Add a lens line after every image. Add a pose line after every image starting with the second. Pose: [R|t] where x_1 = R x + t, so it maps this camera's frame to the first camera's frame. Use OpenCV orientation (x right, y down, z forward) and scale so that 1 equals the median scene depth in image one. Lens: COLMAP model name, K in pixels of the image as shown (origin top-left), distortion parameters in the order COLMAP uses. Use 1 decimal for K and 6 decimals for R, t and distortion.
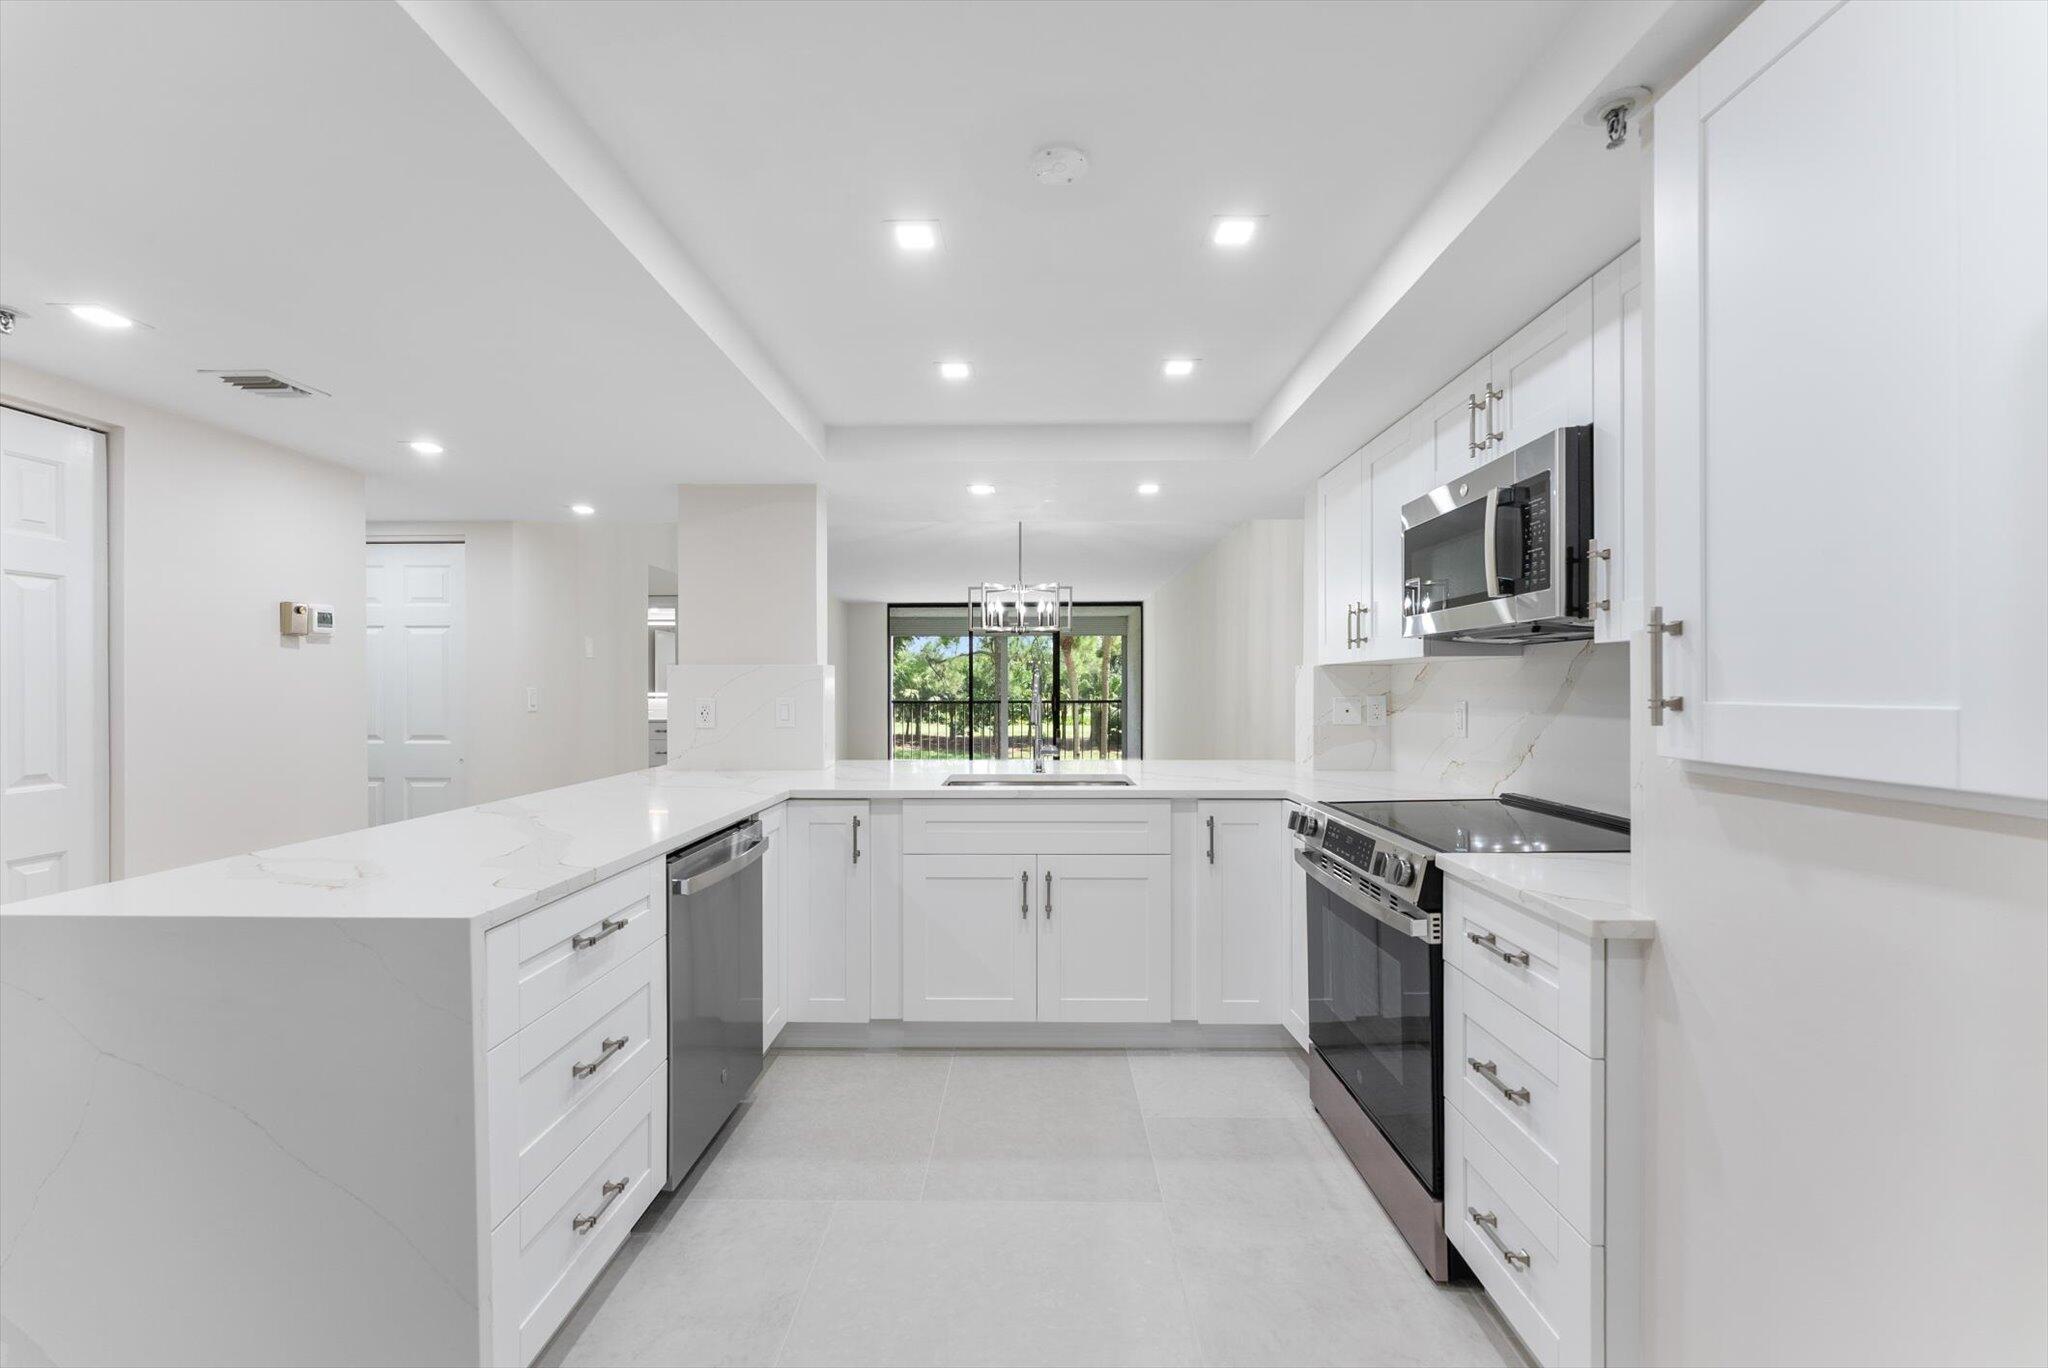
lens RADIAL K [[820.7, 0, 1034.8], [0, 820.7, 688.3], [0, 0, 1]] dist [0.000265, 0.000723]
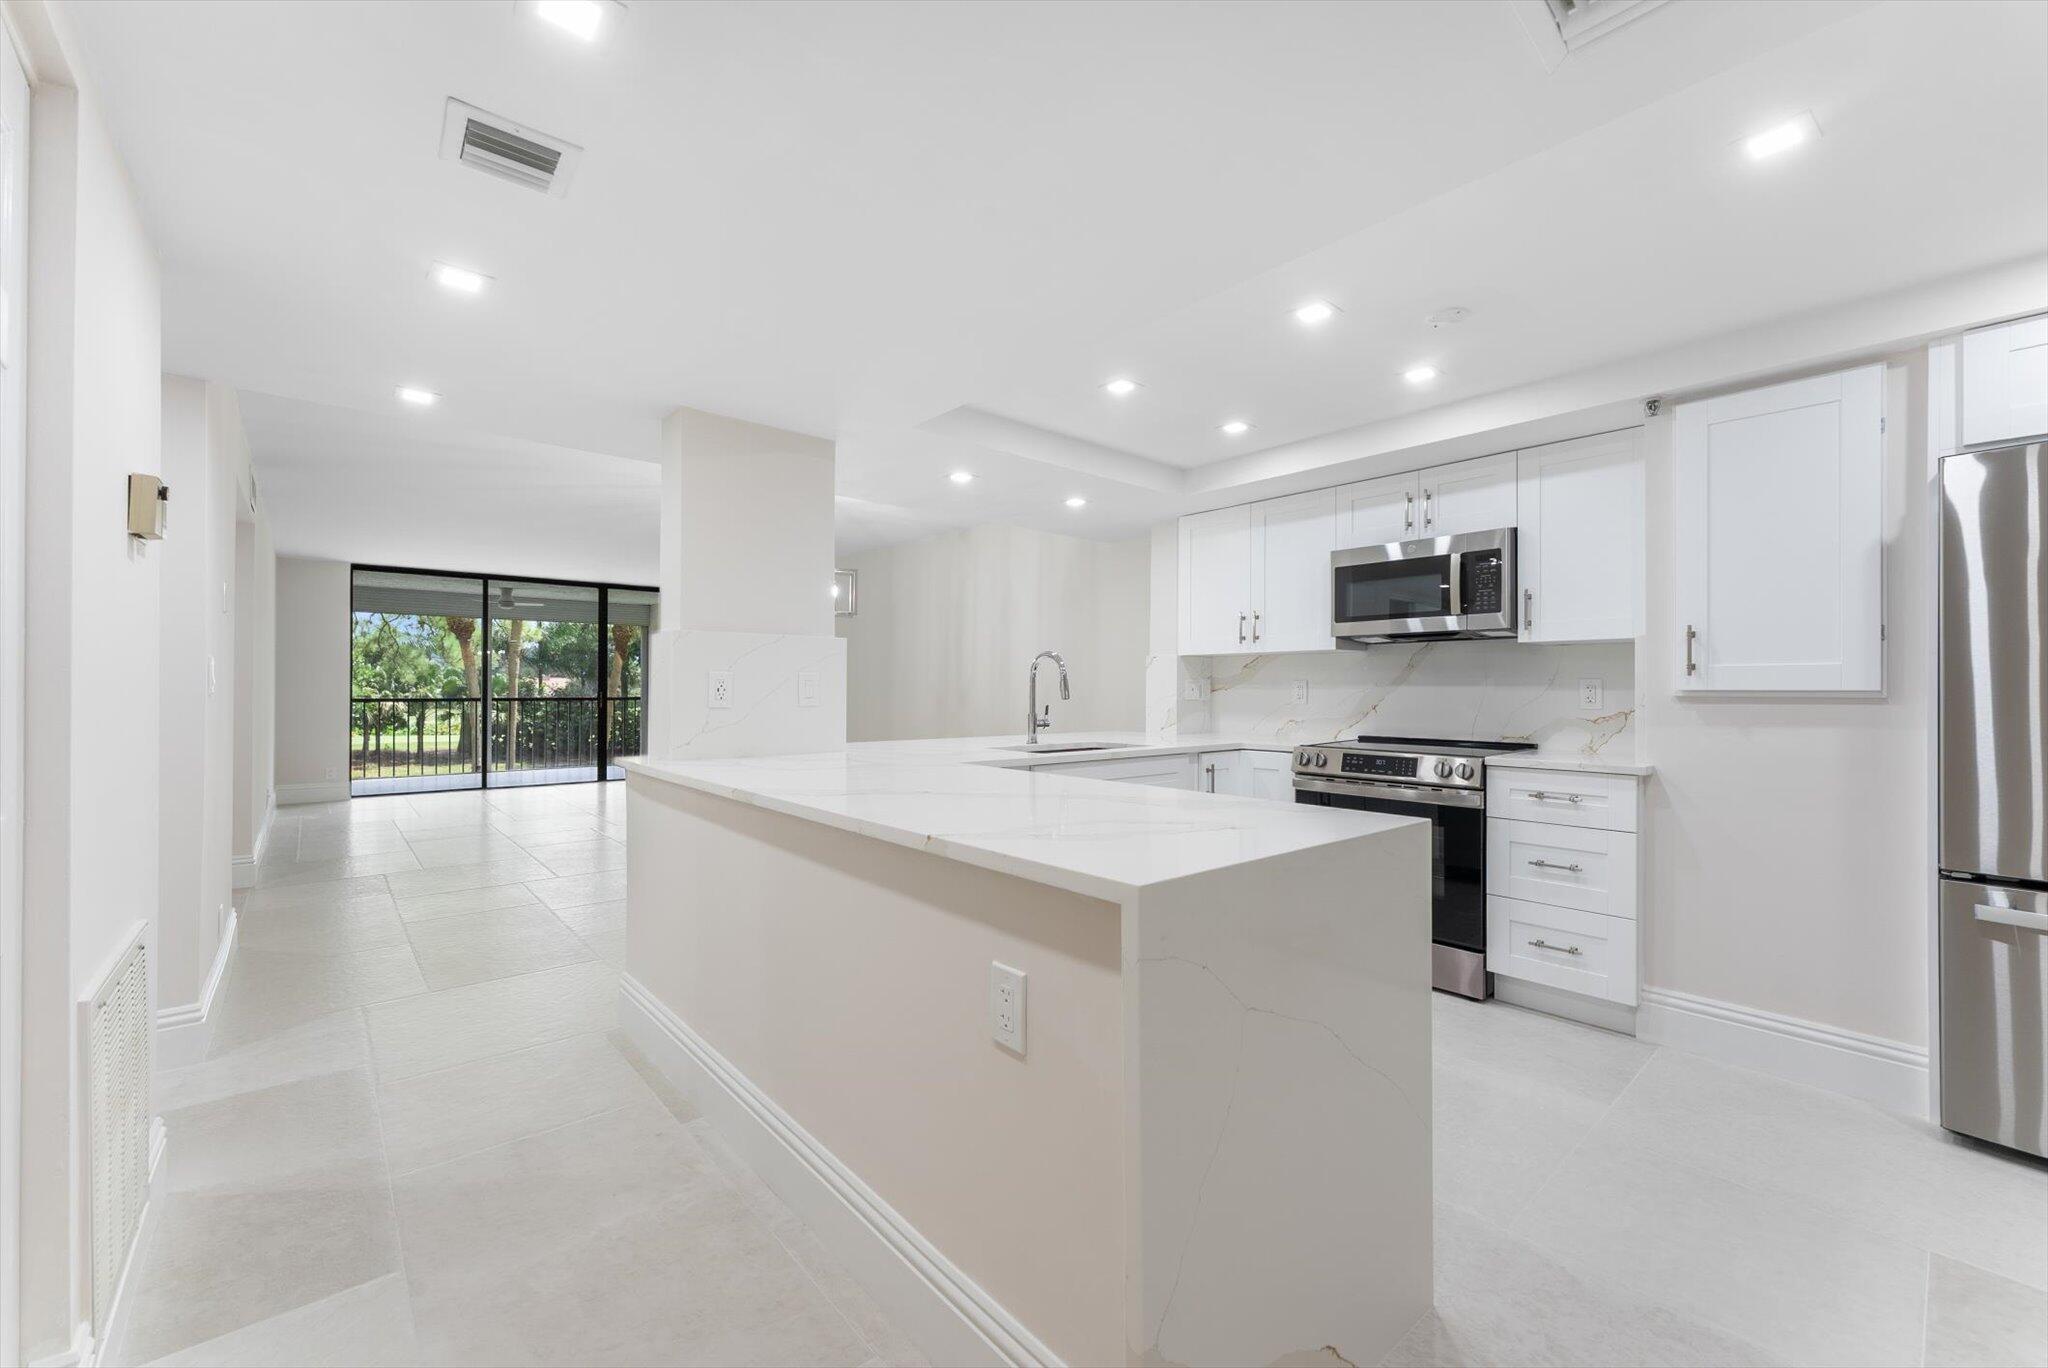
lens RADIAL K [[820.7, 0, 1025.2], [0, 820.7, 681.7], [0, 0, 1]] dist [0.000265, 0.000723]
pose [[0.748007, 0.008964, 0.663630, -0.942275], [-0.001494, 0.999929, -0.011824, 0.040035], [-0.663689, 0.007853, 0.747968, 0.218950]]
